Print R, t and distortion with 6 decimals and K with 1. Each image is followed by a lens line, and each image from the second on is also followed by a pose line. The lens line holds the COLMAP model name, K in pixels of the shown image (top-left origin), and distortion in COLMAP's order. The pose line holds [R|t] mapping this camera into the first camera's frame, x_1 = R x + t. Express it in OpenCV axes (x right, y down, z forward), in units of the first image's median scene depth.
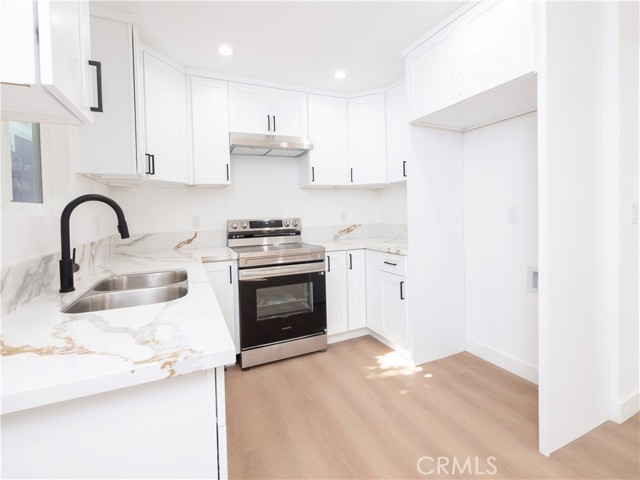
lens RADIAL K [[295.7, 0, 310.0], [0, 295.7, 222.6], [0, 0, 1]] dist [0.000672, 0.000106]
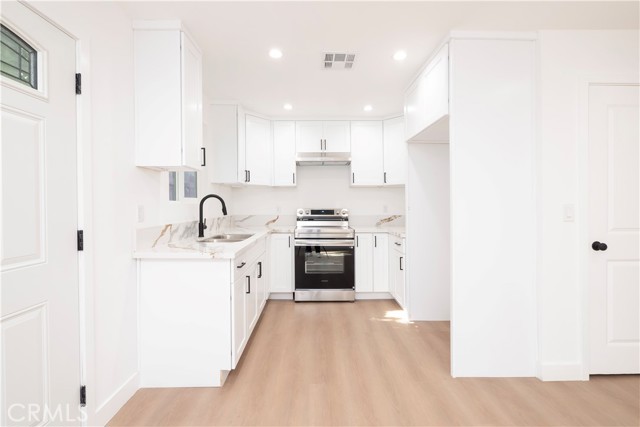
lens RADIAL K [[277.3, 0, 316.6], [0, 277.3, 208.0], [0, 0, 1]] dist [-0.000804, -0.000030]
pose [[0.922680, 0.027086, -0.384613, 0.393760], [-0.033499, 0.999389, -0.009984, -0.000808], [0.384108, 0.022096, 0.923024, -0.309615]]
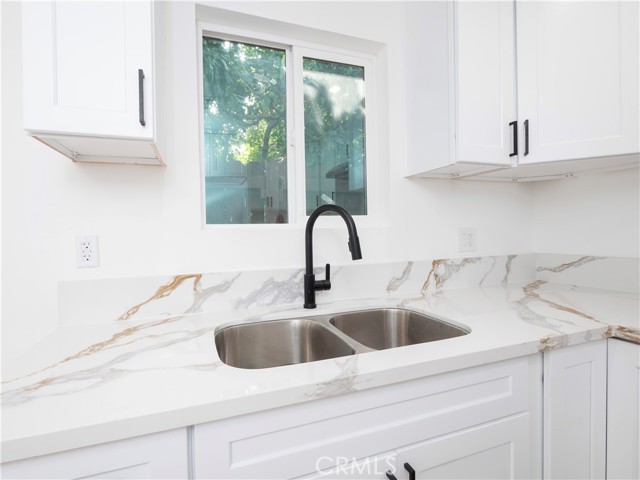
lens RADIAL K [[293.2, 0, 304.9], [0, 293.2, 239.3], [0, 0, 1]] dist [-0.002040, -0.000171]
pose [[-0.095883, 0.044971, -0.994376, 0.056561], [-0.008269, 0.998908, 0.045973, -0.015819], [0.995358, 0.012630, -0.095406, 0.507564]]
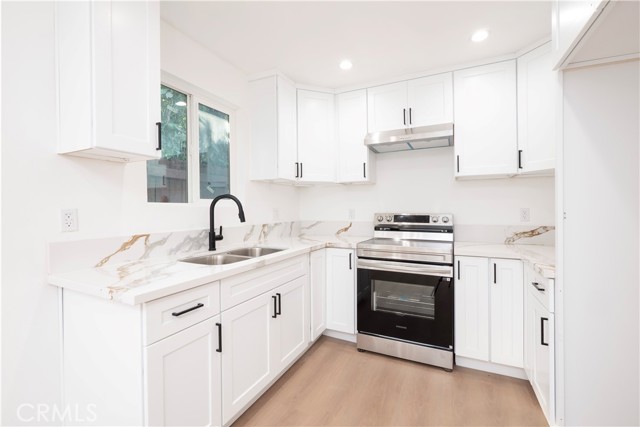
lens RADIAL K [[276.4, 0, 326.5], [0, 276.4, 211.1], [0, 0, 1]] dist [-0.002236, 0.000025]
pose [[0.662594, 0.031703, -0.748307, 0.397197], [-0.038963, 0.999210, 0.007833, -0.018497], [0.747964, 0.023966, 0.663306, 0.197259]]
